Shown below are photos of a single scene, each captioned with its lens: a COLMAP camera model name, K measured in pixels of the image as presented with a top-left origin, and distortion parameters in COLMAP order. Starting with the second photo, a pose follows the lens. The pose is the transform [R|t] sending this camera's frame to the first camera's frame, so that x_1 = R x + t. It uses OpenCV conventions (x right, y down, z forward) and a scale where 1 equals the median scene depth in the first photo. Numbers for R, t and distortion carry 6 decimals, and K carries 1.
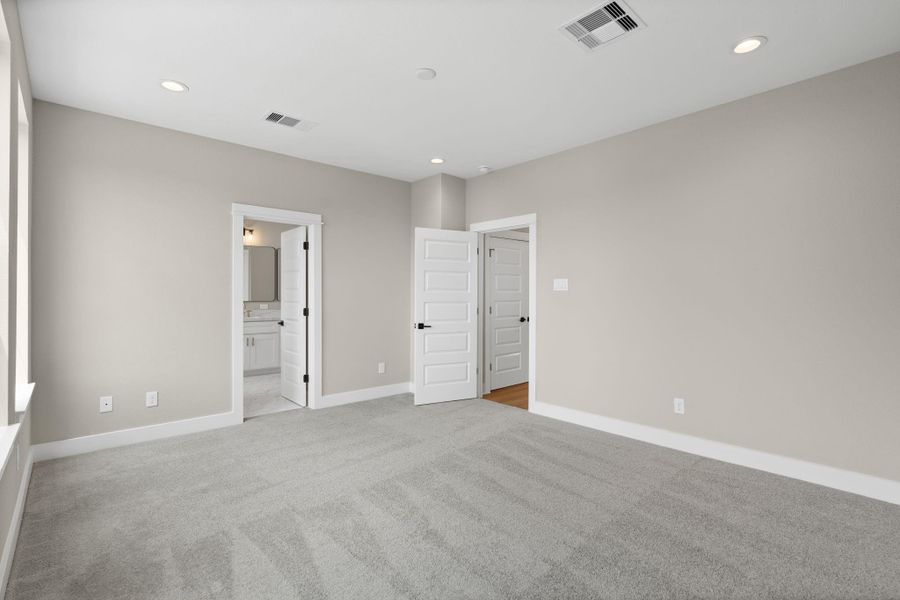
lens RADIAL K [[423.5, 0, 454.1], [0, 423.5, 298.7], [0, 0, 1]] dist [-0.002873, -0.000212]
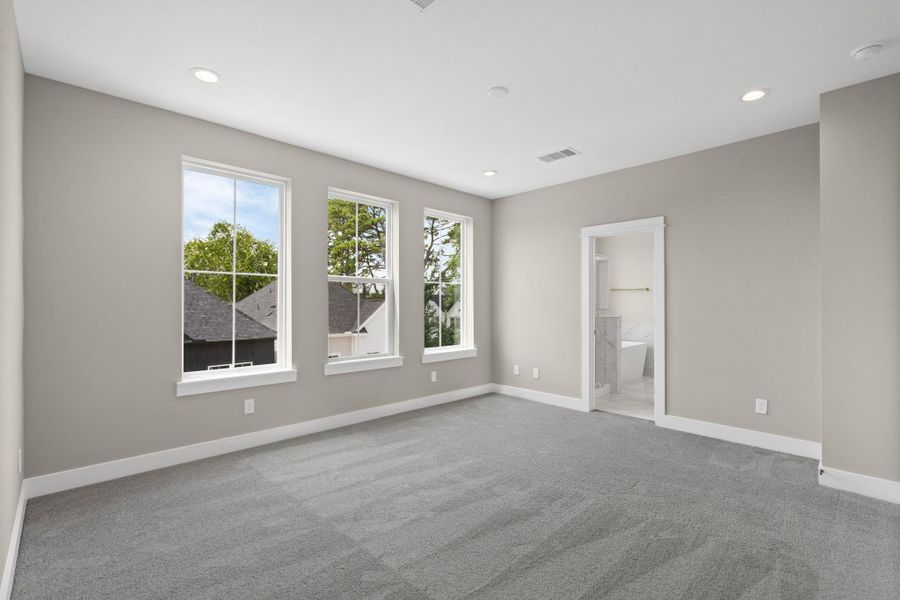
lens RADIAL K [[423.5, 0, 454.1], [0, 423.5, 298.7], [0, 0, 1]] dist [-0.002873, -0.000212]
pose [[0.017736, -0.010096, -0.999792, 0.767263], [-0.008102, 0.999915, -0.010241, -0.007366], [0.999810, 0.008282, 0.017653, 0.684358]]
